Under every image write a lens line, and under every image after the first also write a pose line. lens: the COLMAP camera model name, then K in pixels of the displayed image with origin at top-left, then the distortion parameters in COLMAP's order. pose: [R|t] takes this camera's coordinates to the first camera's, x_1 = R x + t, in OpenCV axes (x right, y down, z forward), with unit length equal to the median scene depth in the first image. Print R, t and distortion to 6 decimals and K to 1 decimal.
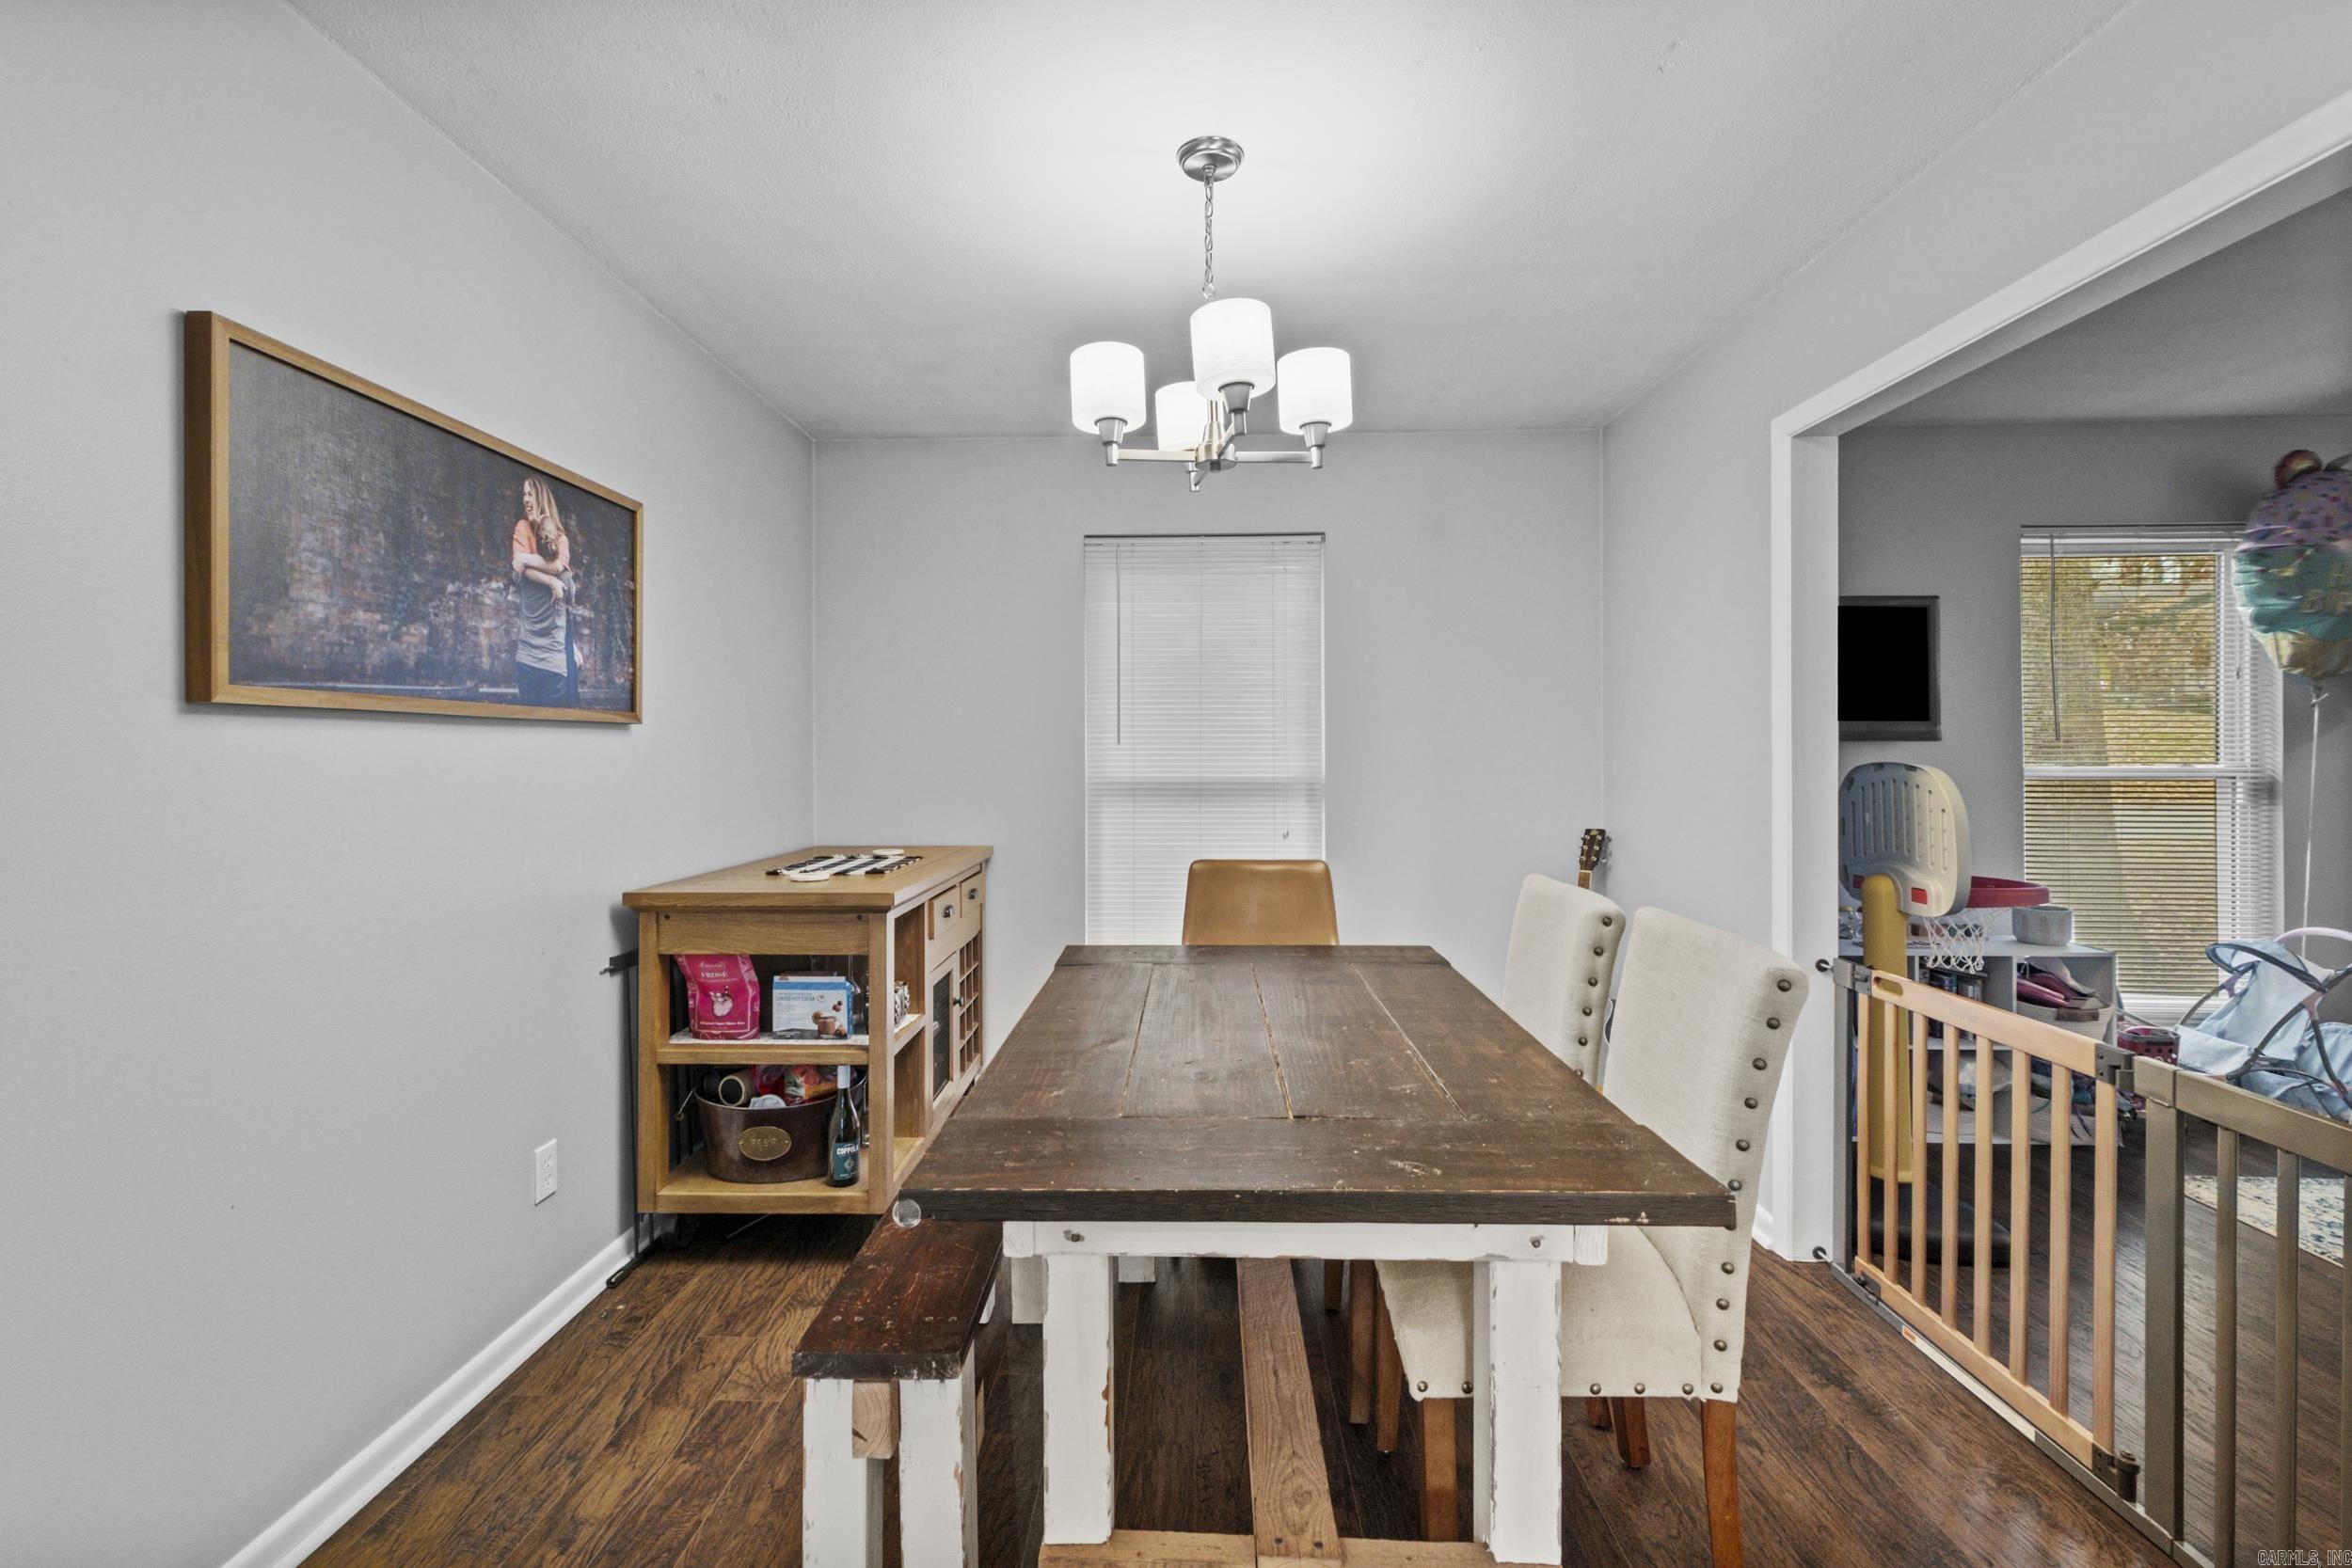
lens RADIAL K [[1020.8, 0, 1174.0], [0, 1020.8, 771.5], [0, 0, 1]] dist [0.000032, 0.000000]
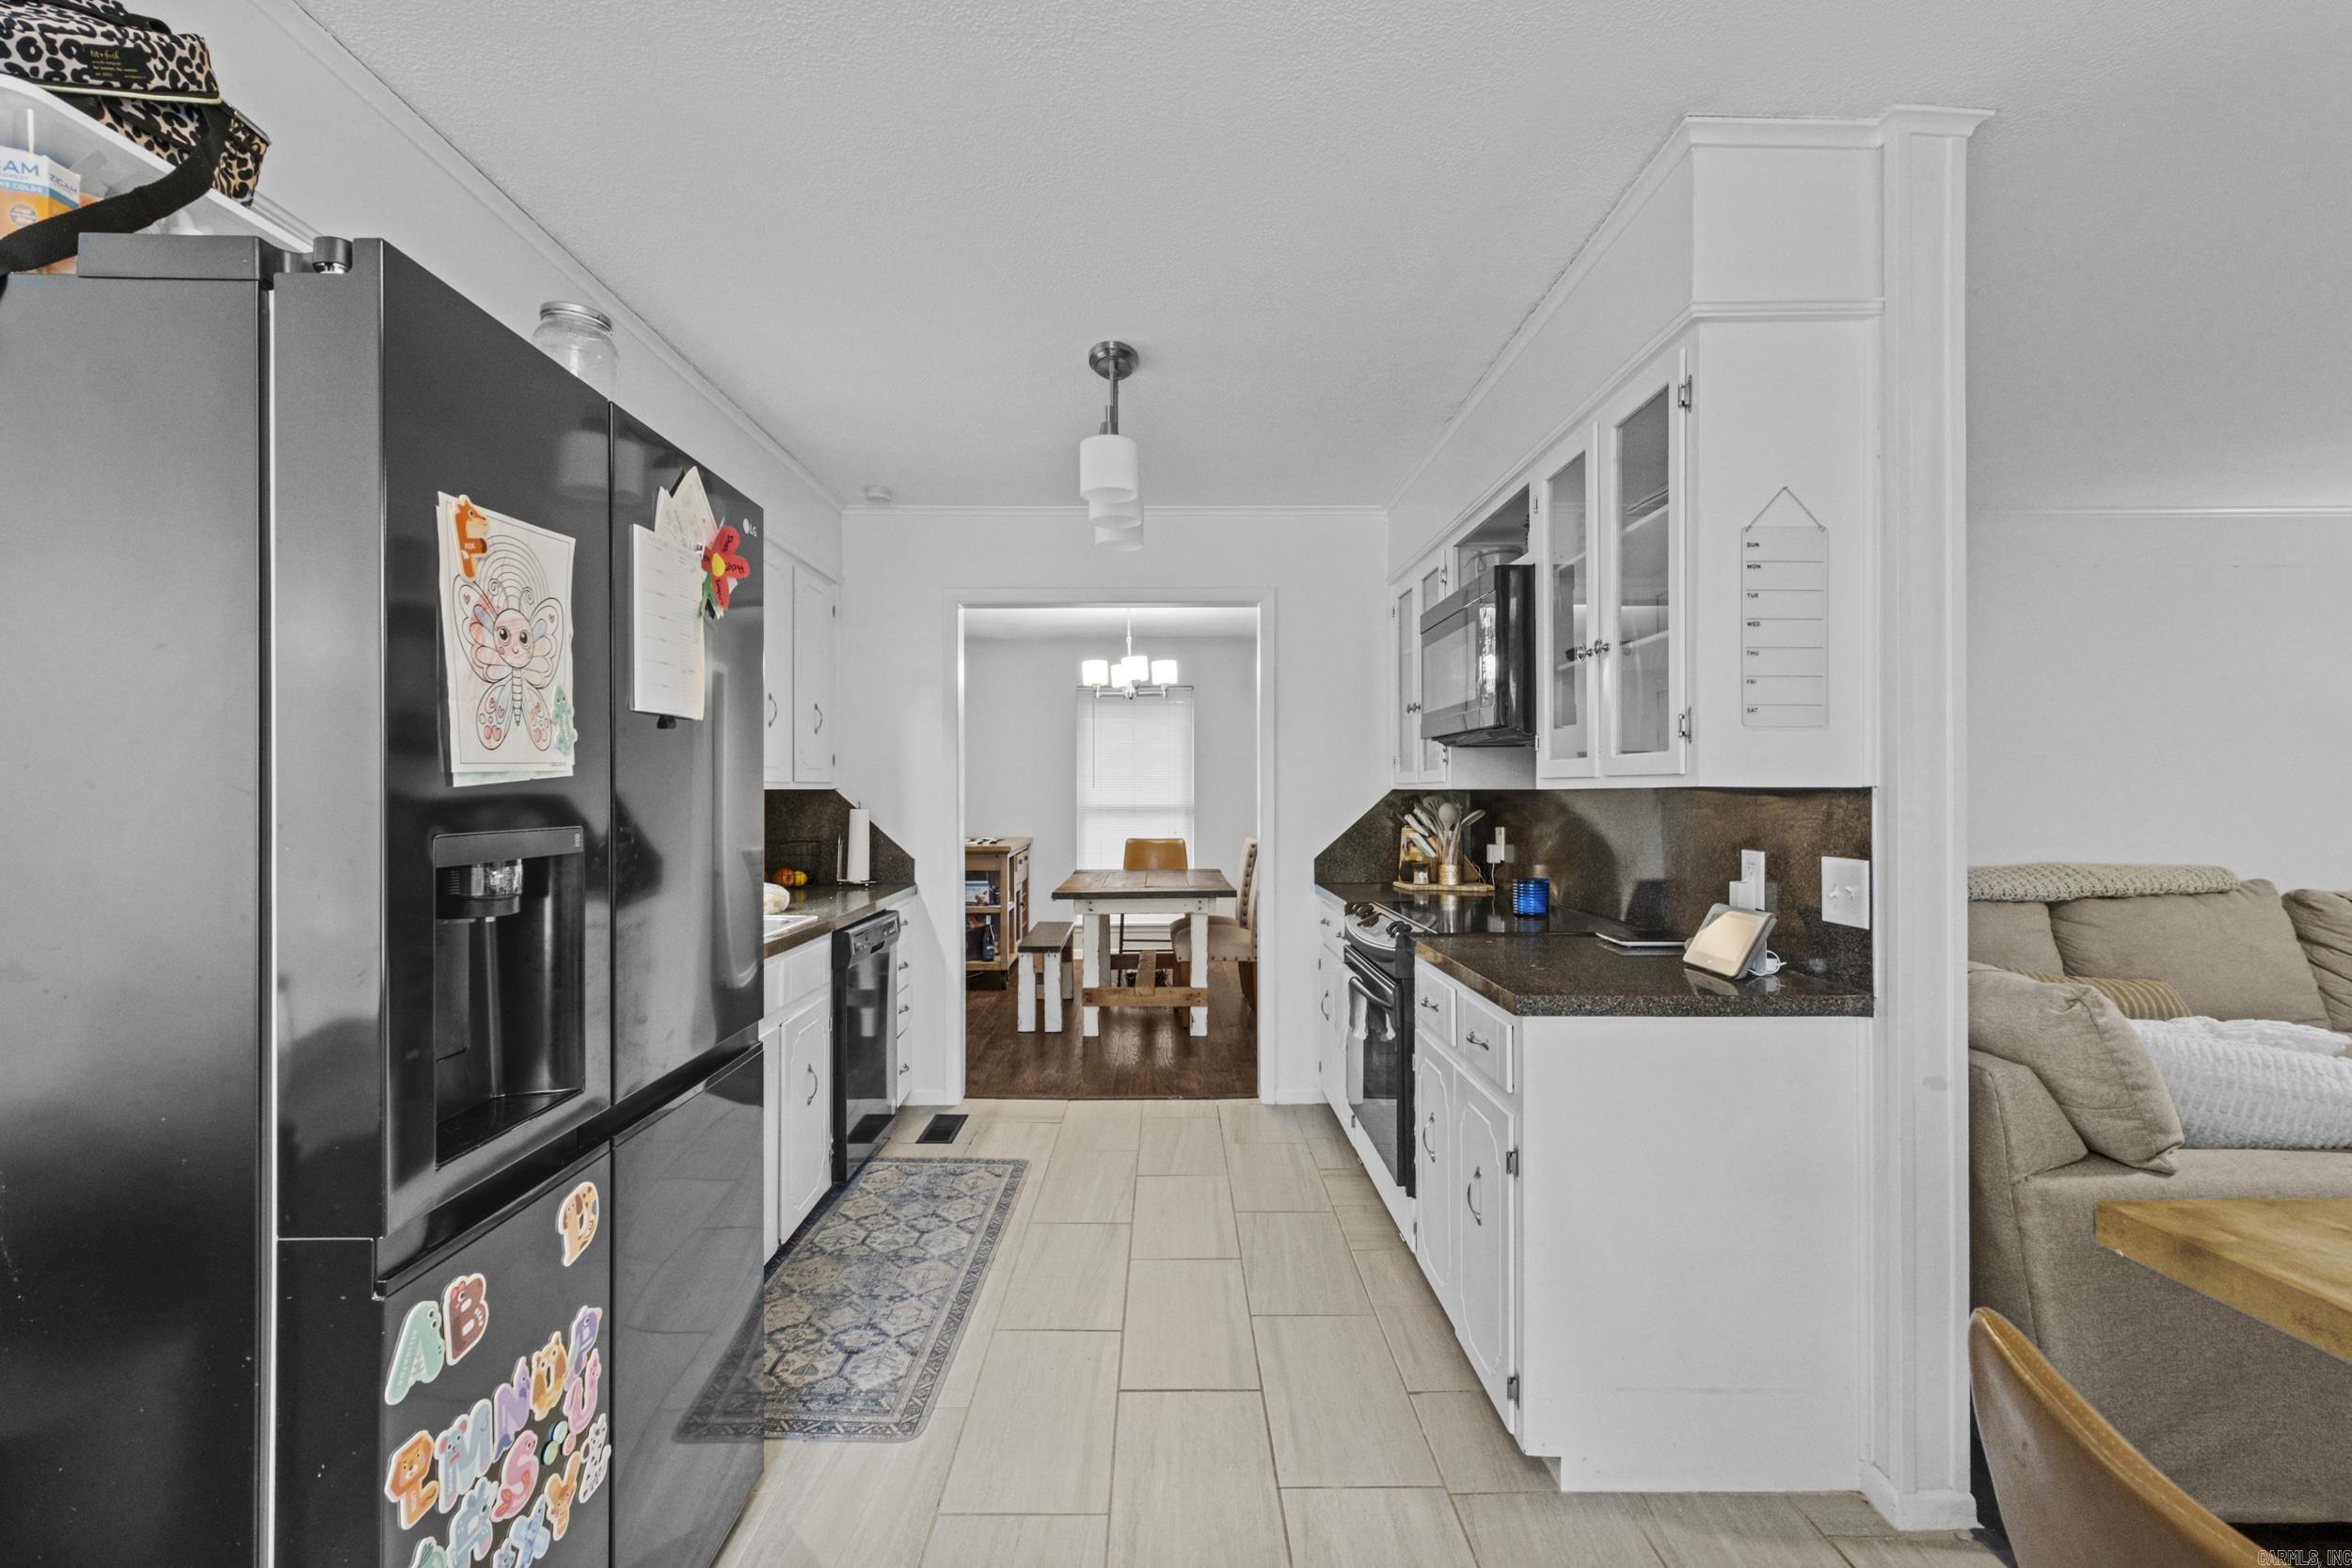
lens RADIAL K [[1020.8, 0, 1175.4], [0, 1020.8, 788.5], [0, 0, 1]] dist [0.000032, 0.000000]
pose [[0.999276, 0.008421, 0.037096, 0.044012], [-0.008125, 0.999934, -0.008137, -0.012852], [-0.037162, 0.007829, 0.999279, -1.507969]]
